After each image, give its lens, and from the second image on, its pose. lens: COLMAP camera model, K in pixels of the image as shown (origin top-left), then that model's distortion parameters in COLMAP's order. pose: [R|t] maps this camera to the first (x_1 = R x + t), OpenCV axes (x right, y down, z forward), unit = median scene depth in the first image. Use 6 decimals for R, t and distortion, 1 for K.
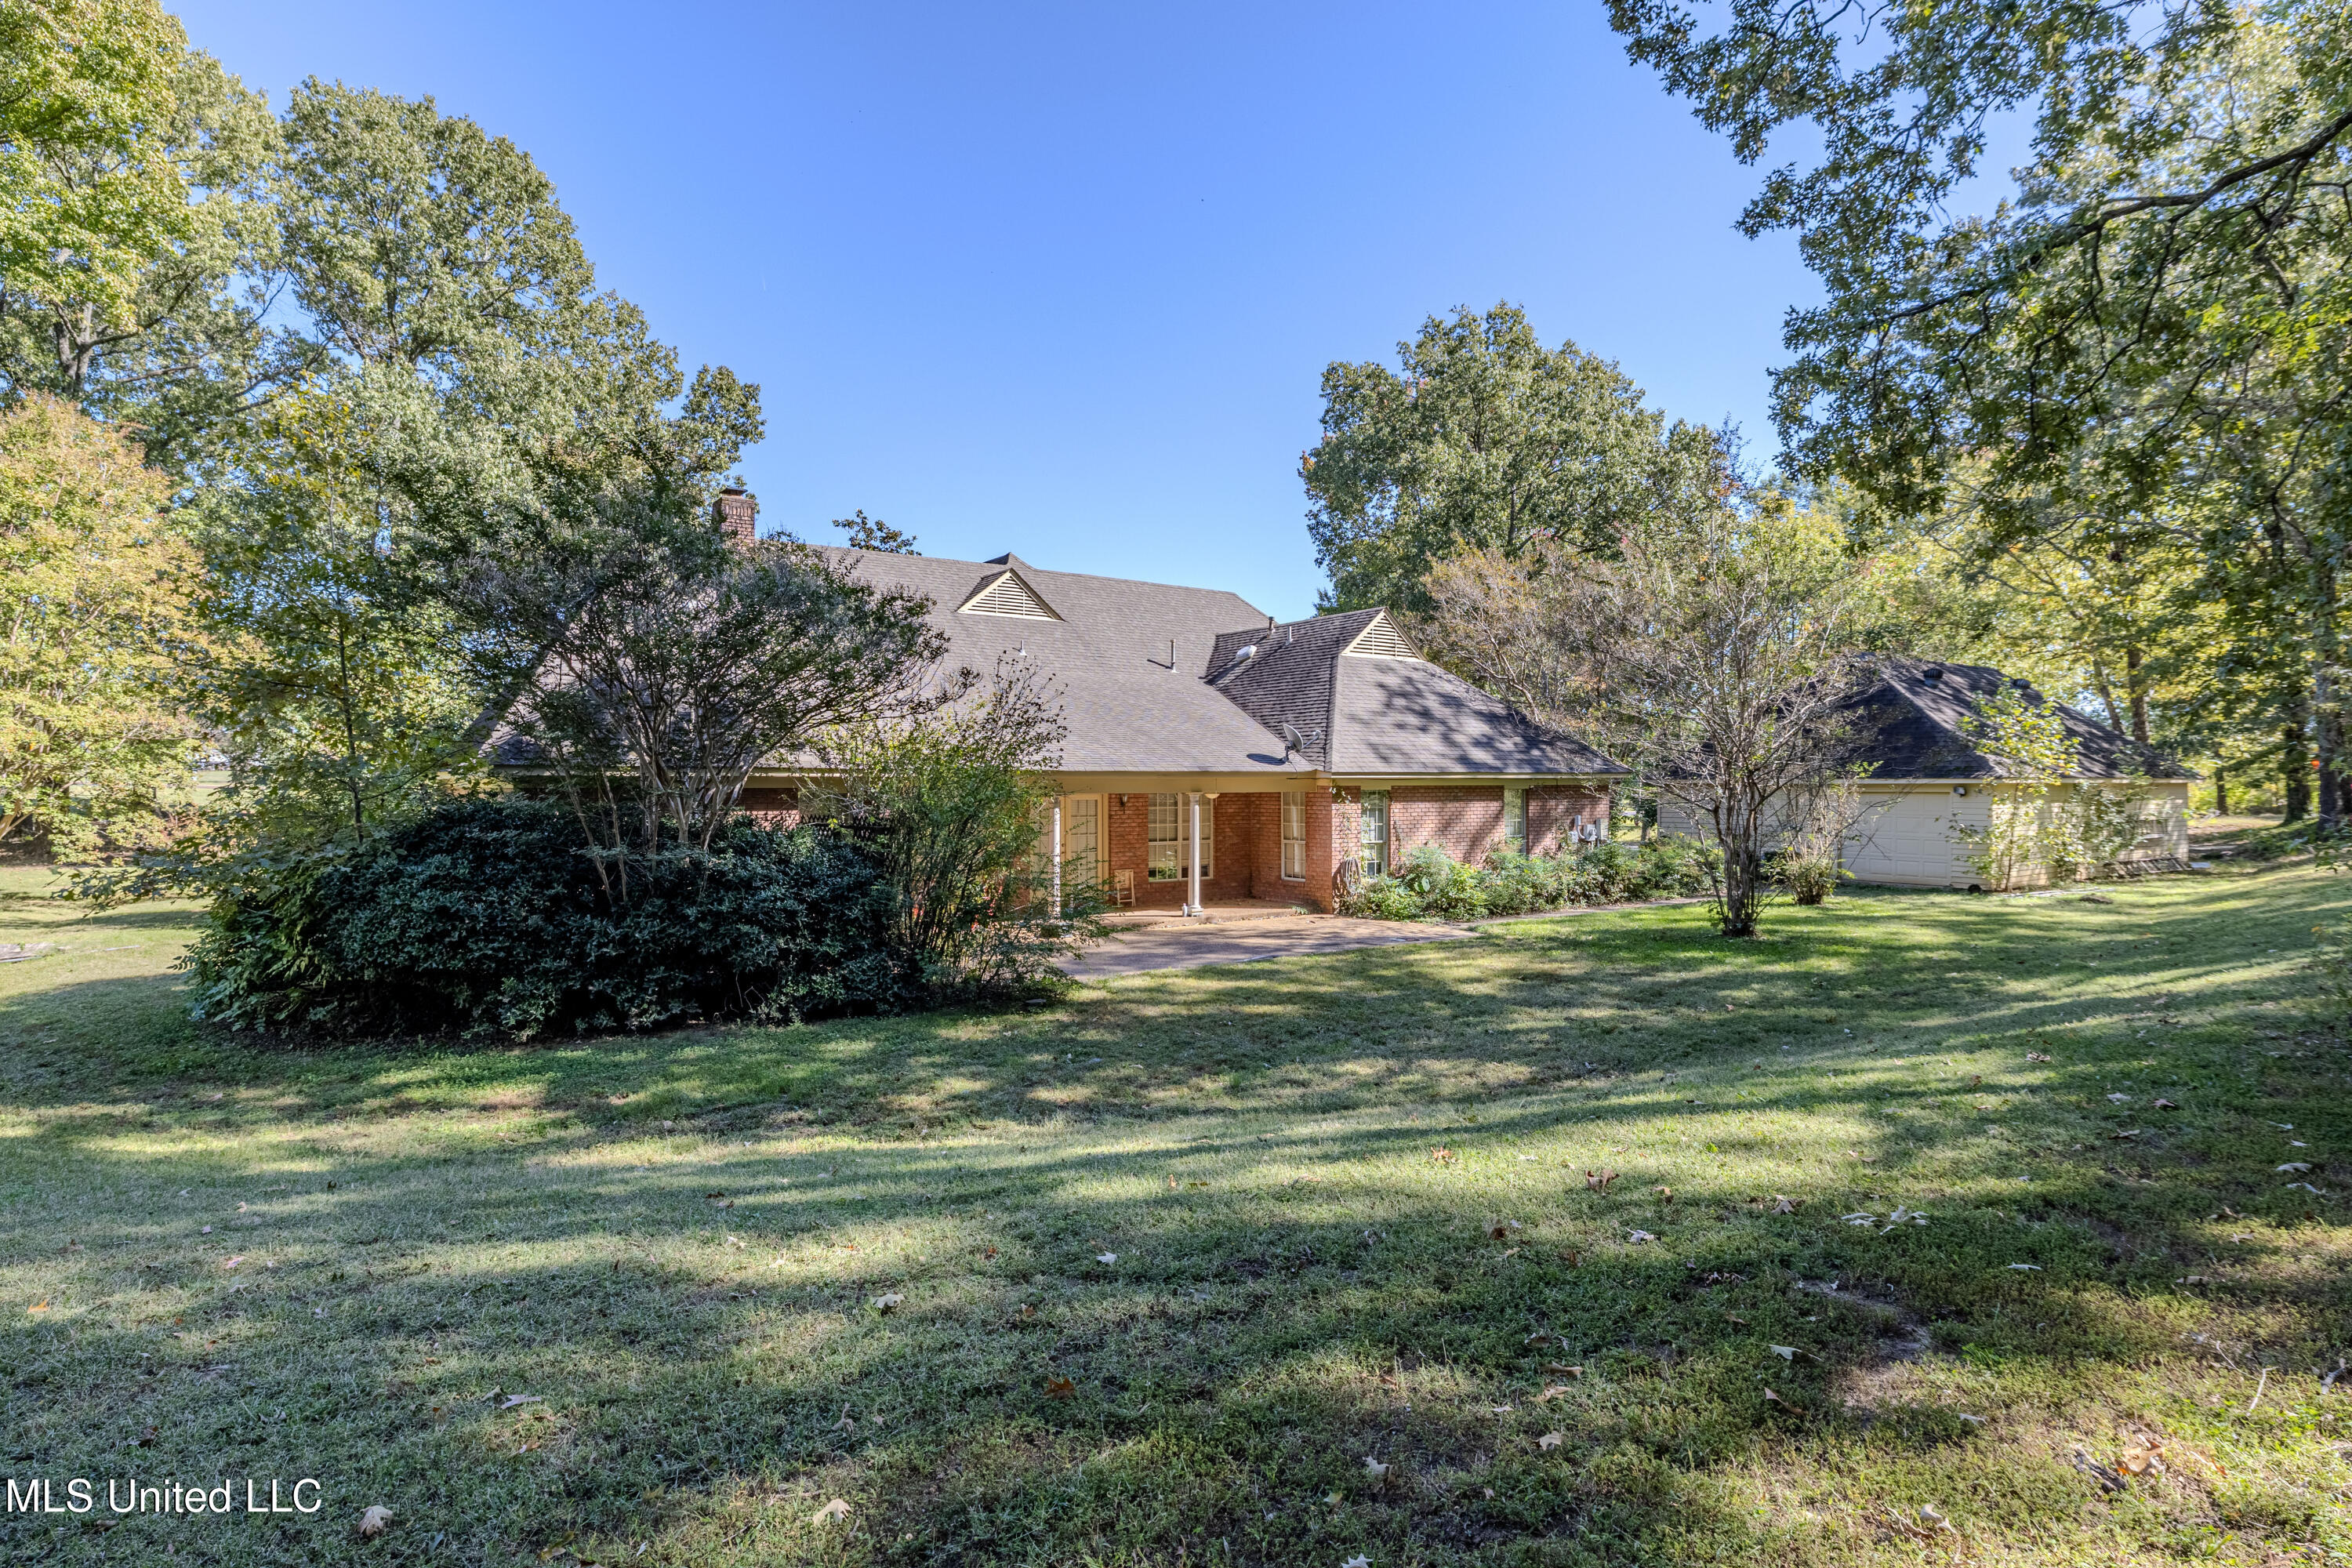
lens RADIAL K [[1210.2, 0, 1176.0], [0, 1210.2, 784.0], [0, 0, 1]] dist [-0.000458, -0.000076]
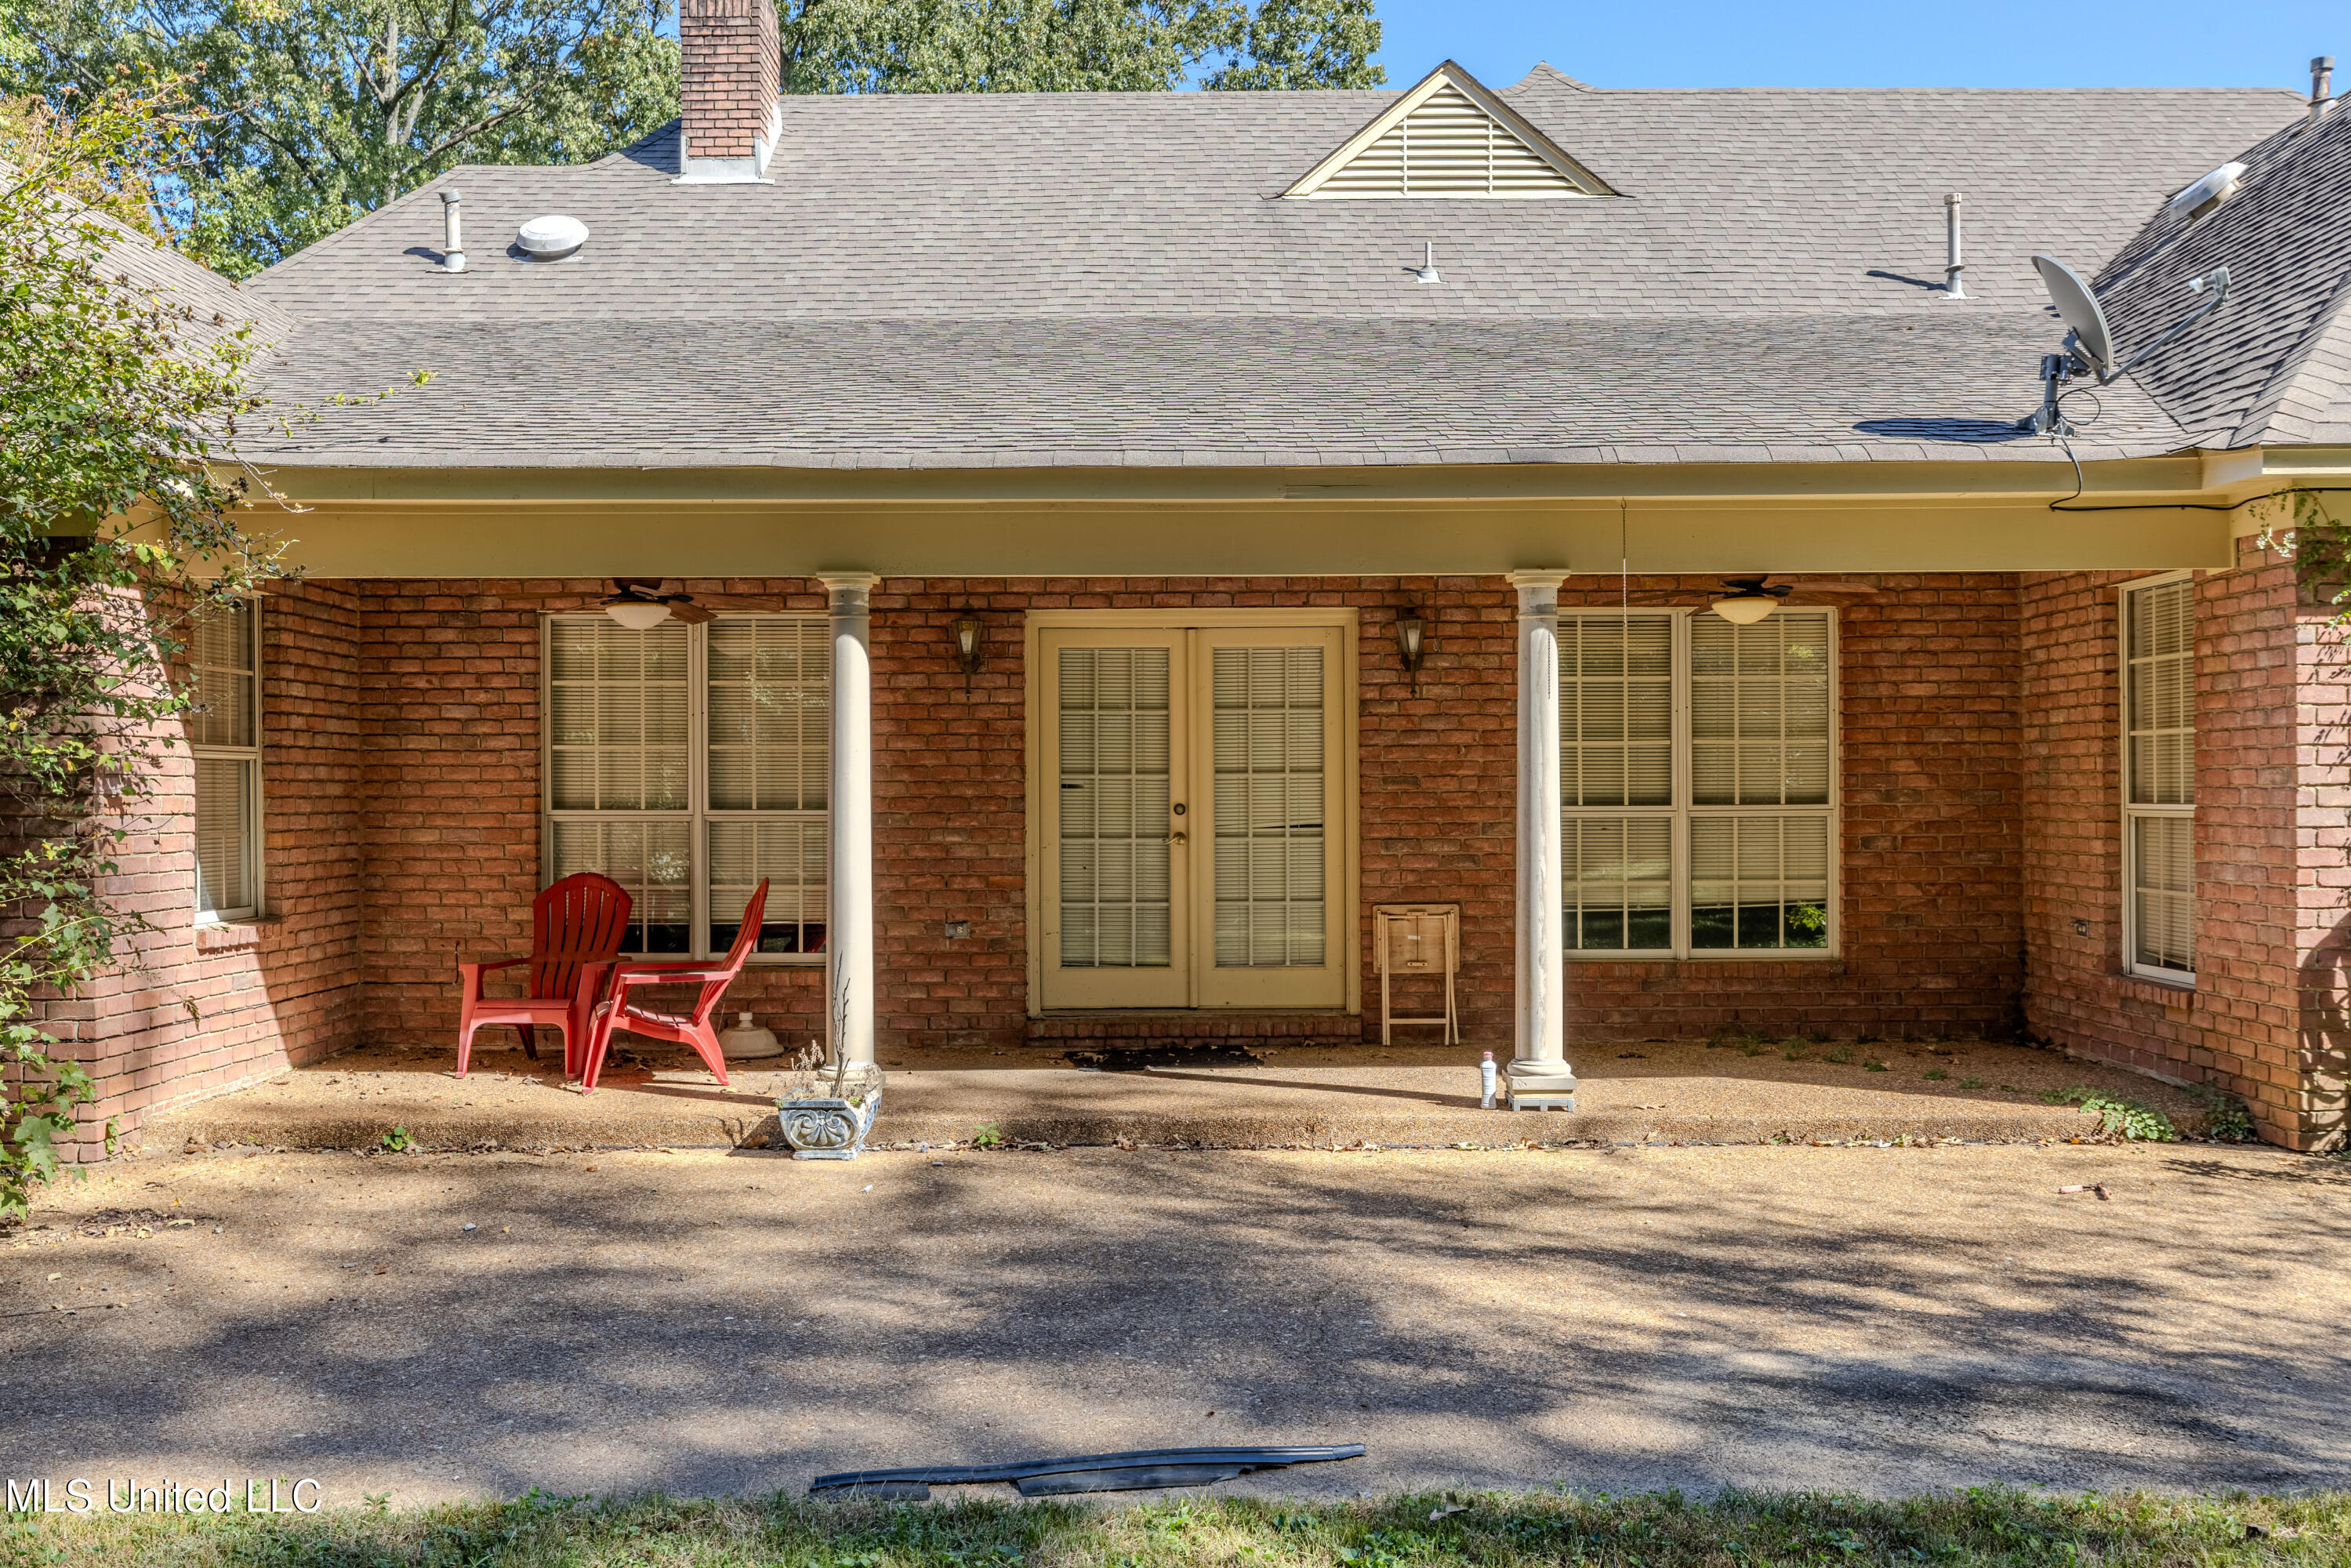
lens RADIAL K [[1972.3, 0, 1175.5], [0, 1972.3, 784.0], [0, 0, 1]] dist [0.002130, 0.001447]
pose [[0.818163, -0.007518, -0.574937, 0.159257], [0.008073, 0.999966, -0.001587, 0.042071], [0.574930, -0.003343, 0.818196, 0.593048]]
